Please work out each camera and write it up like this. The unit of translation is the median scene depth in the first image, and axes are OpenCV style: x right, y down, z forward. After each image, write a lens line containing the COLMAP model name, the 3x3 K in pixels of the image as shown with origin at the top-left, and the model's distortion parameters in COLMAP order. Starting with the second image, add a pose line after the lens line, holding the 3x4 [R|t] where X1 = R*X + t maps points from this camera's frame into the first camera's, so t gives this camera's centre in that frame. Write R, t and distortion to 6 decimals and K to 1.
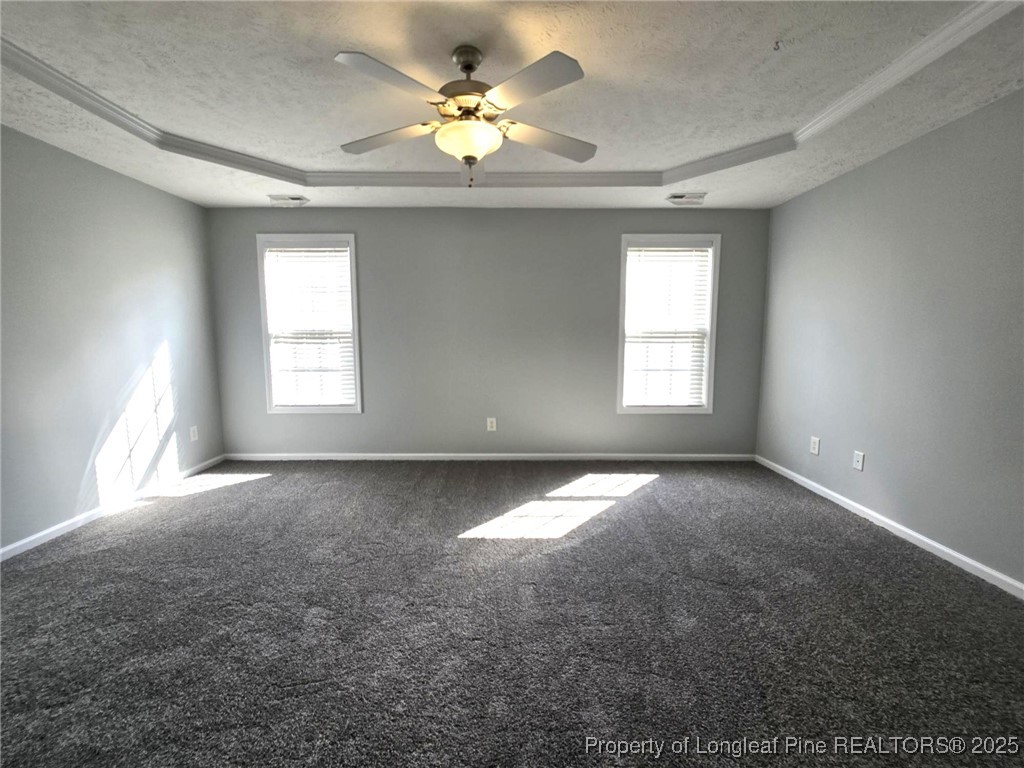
lens RADIAL K [[420.9, 0, 509.1], [0, 420.9, 381.3], [0, 0, 1]] dist [-0.005576, 0.001022]
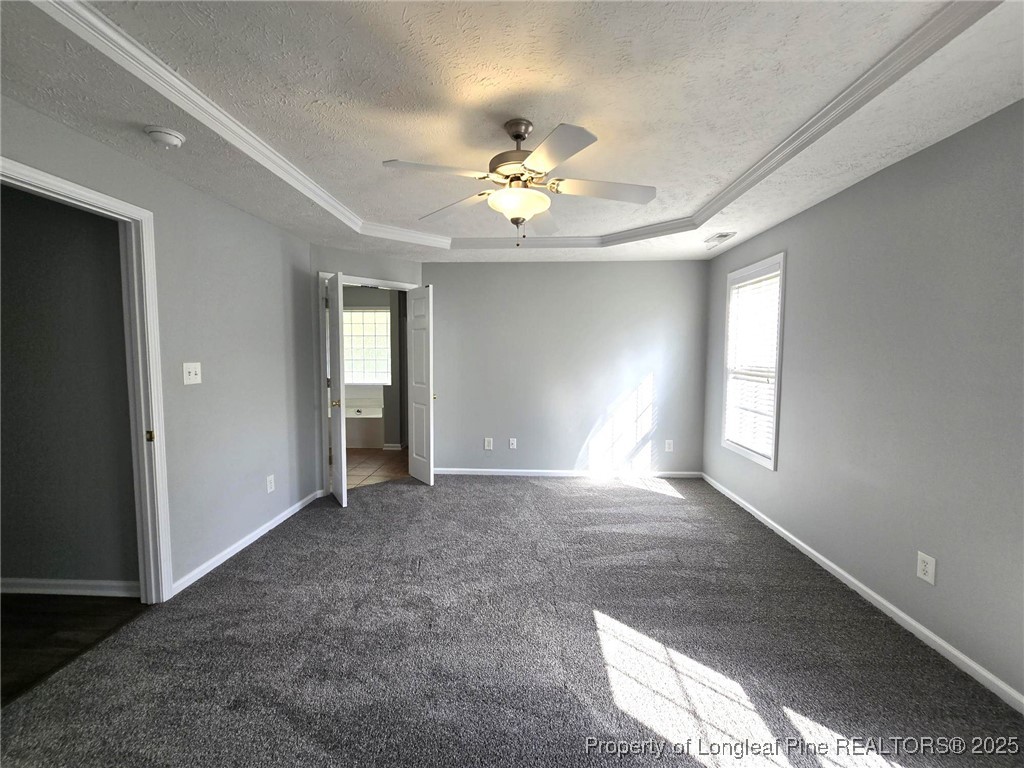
lens RADIAL K [[420.9, 0, 509.9], [0, 420.9, 382.4], [0, 0, 1]] dist [-0.005576, 0.001022]
pose [[-0.055922, 0.073502, -0.995726, 0.554352], [-0.112528, 0.990468, 0.079434, -0.117939], [0.992074, 0.116490, -0.047118, 0.606651]]
